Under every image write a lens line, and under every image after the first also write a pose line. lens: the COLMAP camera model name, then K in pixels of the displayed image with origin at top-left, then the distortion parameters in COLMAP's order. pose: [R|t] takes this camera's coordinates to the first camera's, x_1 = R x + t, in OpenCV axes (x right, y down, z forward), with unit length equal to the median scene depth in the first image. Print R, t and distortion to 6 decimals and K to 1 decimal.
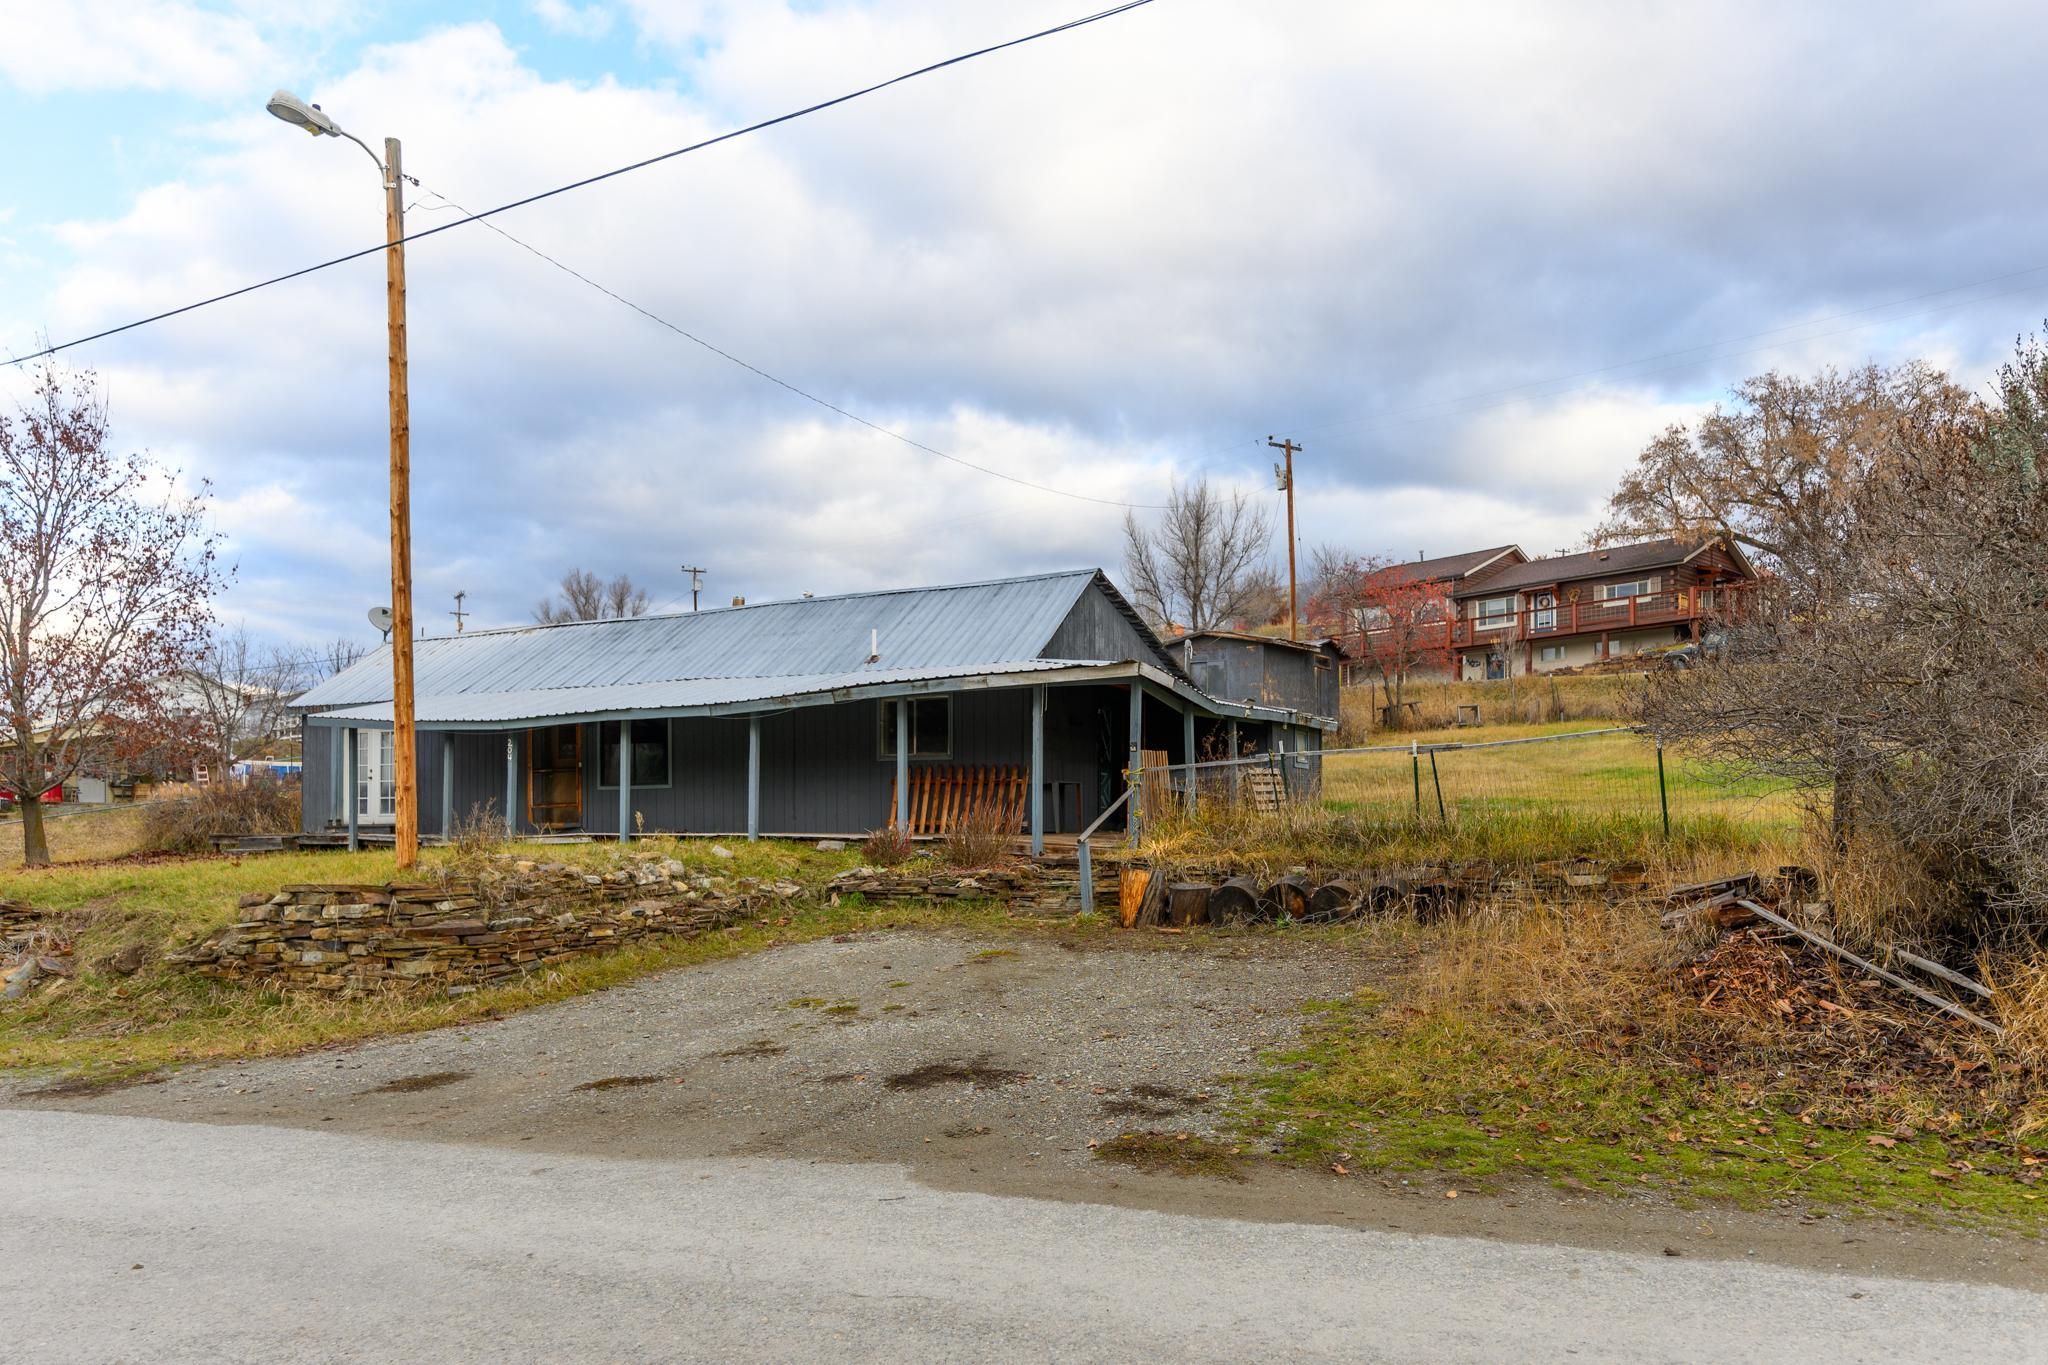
lens RADIAL K [[1052.4, 0, 1024.0], [0, 1052.4, 682.5], [0, 0, 1]] dist [-0.003694, -0.000733]
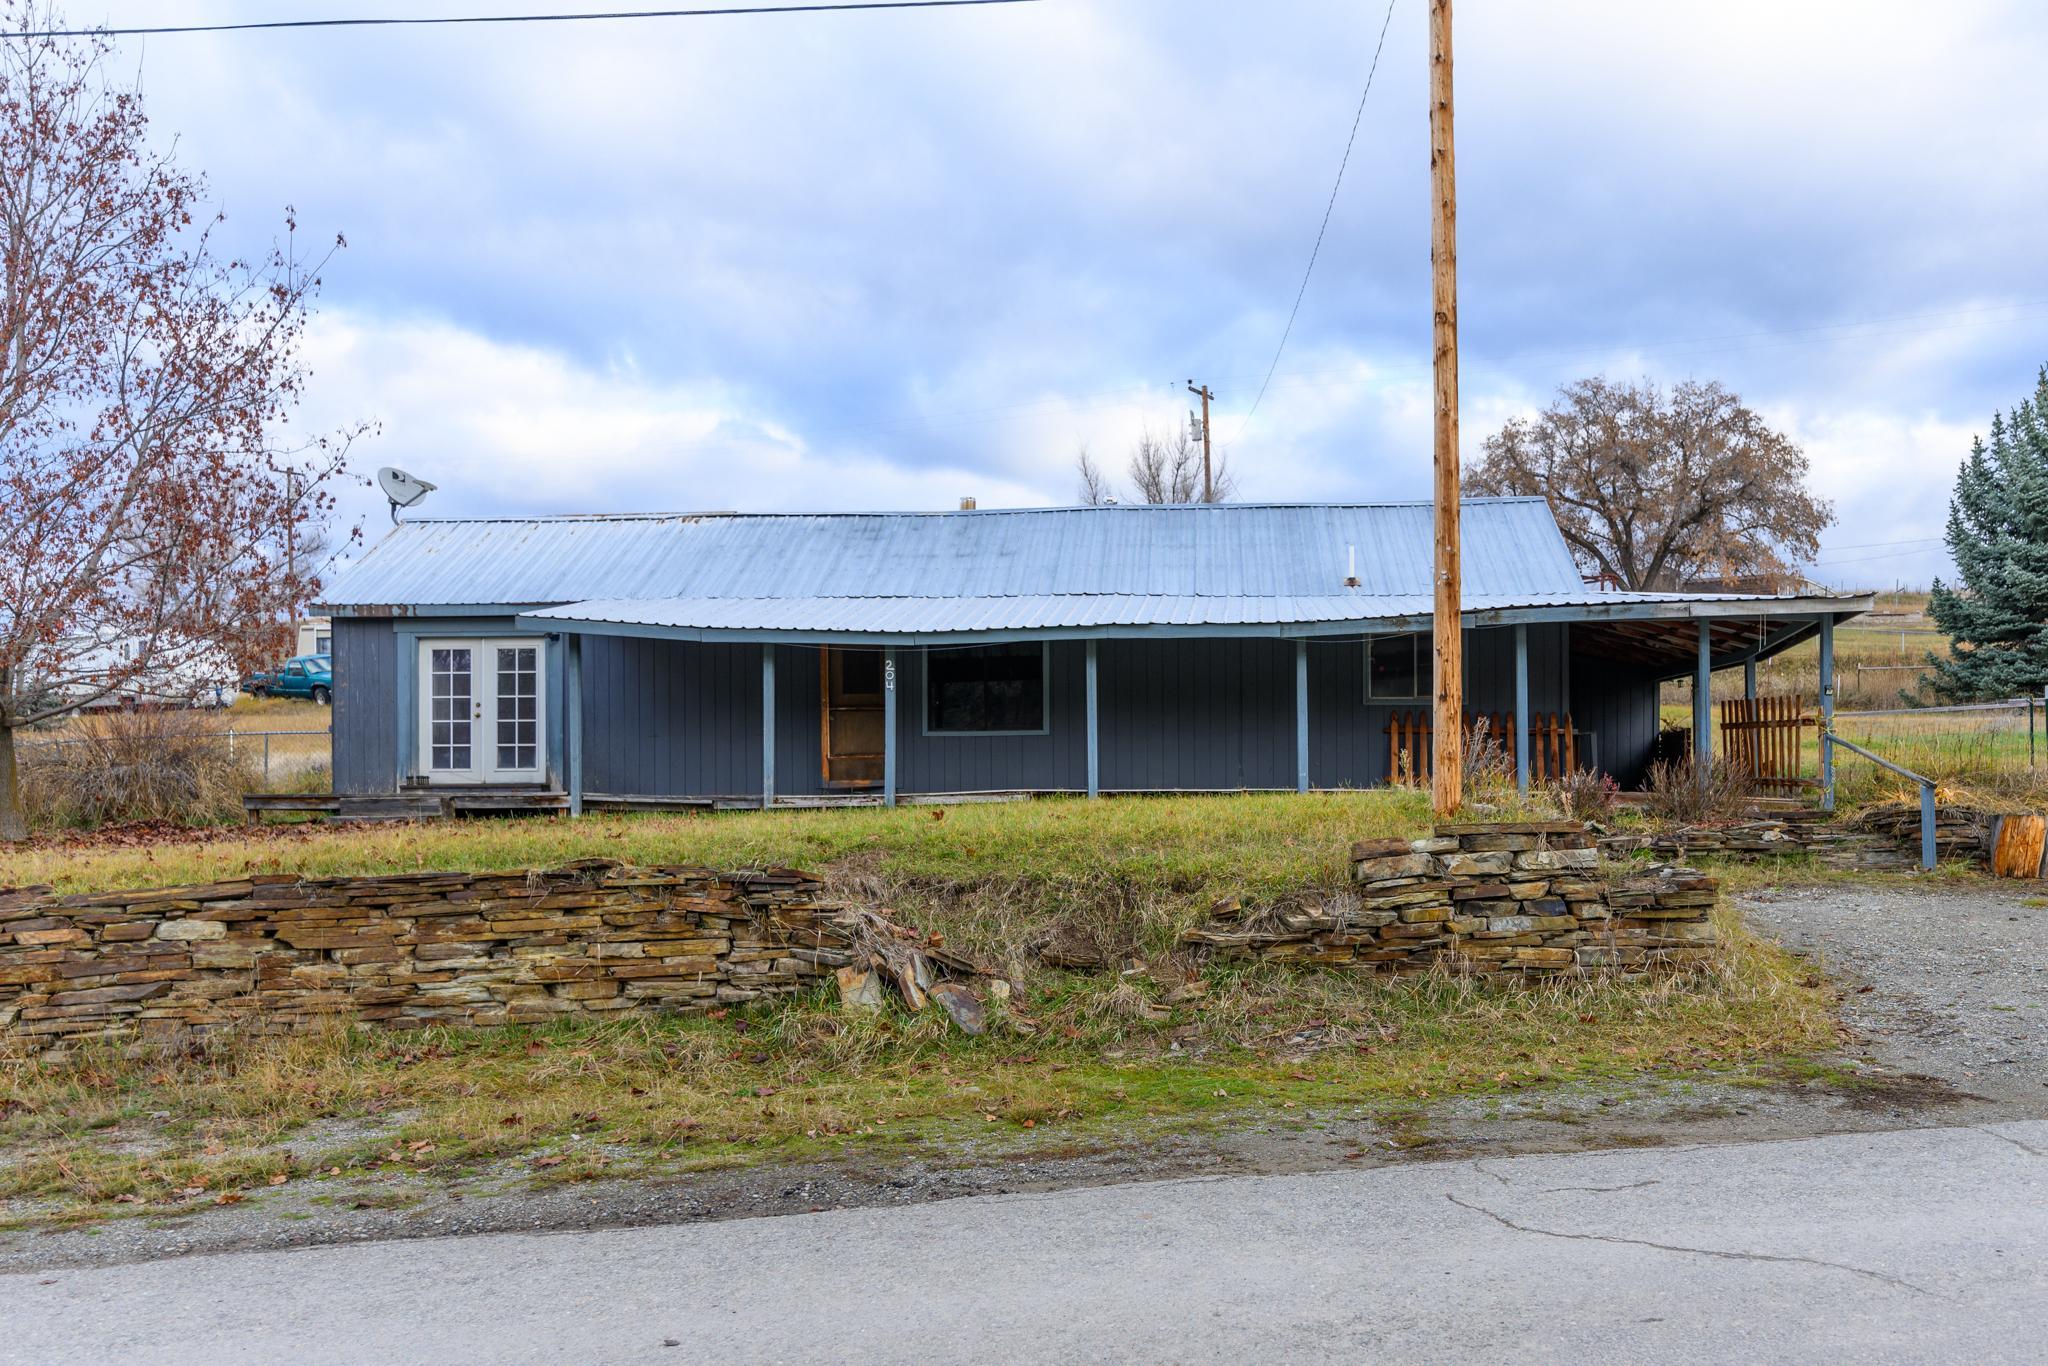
lens RADIAL K [[1211.5, 0, 1024.0], [0, 1211.5, 683.0], [0, 0, 1]] dist [-0.003619, -0.000698]
pose [[0.944737, 0.038162, 0.325602, -0.713594], [-0.044418, 0.998943, 0.011799, 0.058711], [-0.324807, -0.025610, 0.945433, 0.191951]]
